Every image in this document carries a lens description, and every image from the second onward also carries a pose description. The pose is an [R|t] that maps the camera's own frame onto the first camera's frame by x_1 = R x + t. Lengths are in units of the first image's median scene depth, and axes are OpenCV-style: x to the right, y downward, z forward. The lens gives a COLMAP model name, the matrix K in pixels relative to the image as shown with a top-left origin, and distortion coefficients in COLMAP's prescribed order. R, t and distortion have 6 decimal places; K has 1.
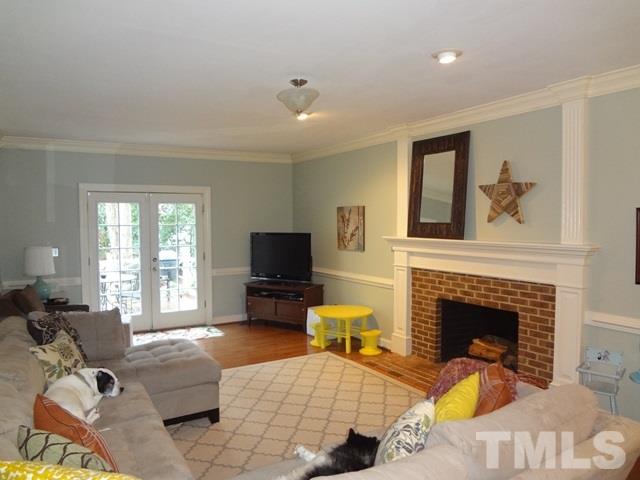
lens RADIAL K [[476.4, 0, 319.9], [0, 476.4, 239.6], [0, 0, 1]] dist [-0.059249, 0.024827]
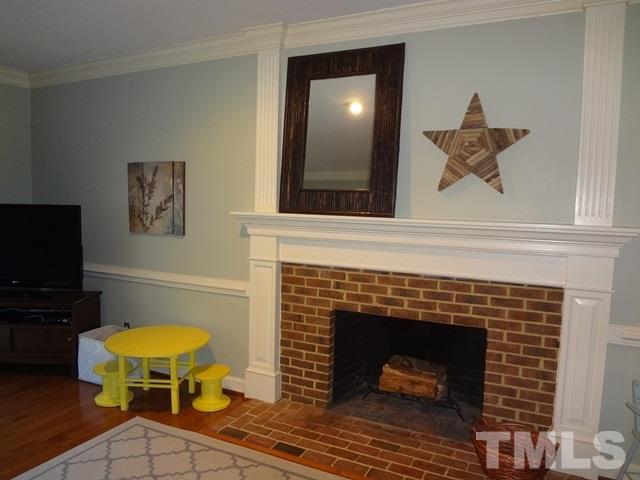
lens RADIAL K [[476.4, 0, 321.5], [0, 476.4, 240.5], [0, 0, 1]] dist [-0.059249, 0.024827]
pose [[0.842996, -0.020061, 0.537546, -0.106722], [-0.005233, 0.998951, 0.045488, 0.002043], [-0.537894, -0.041160, 0.842007, 0.484697]]
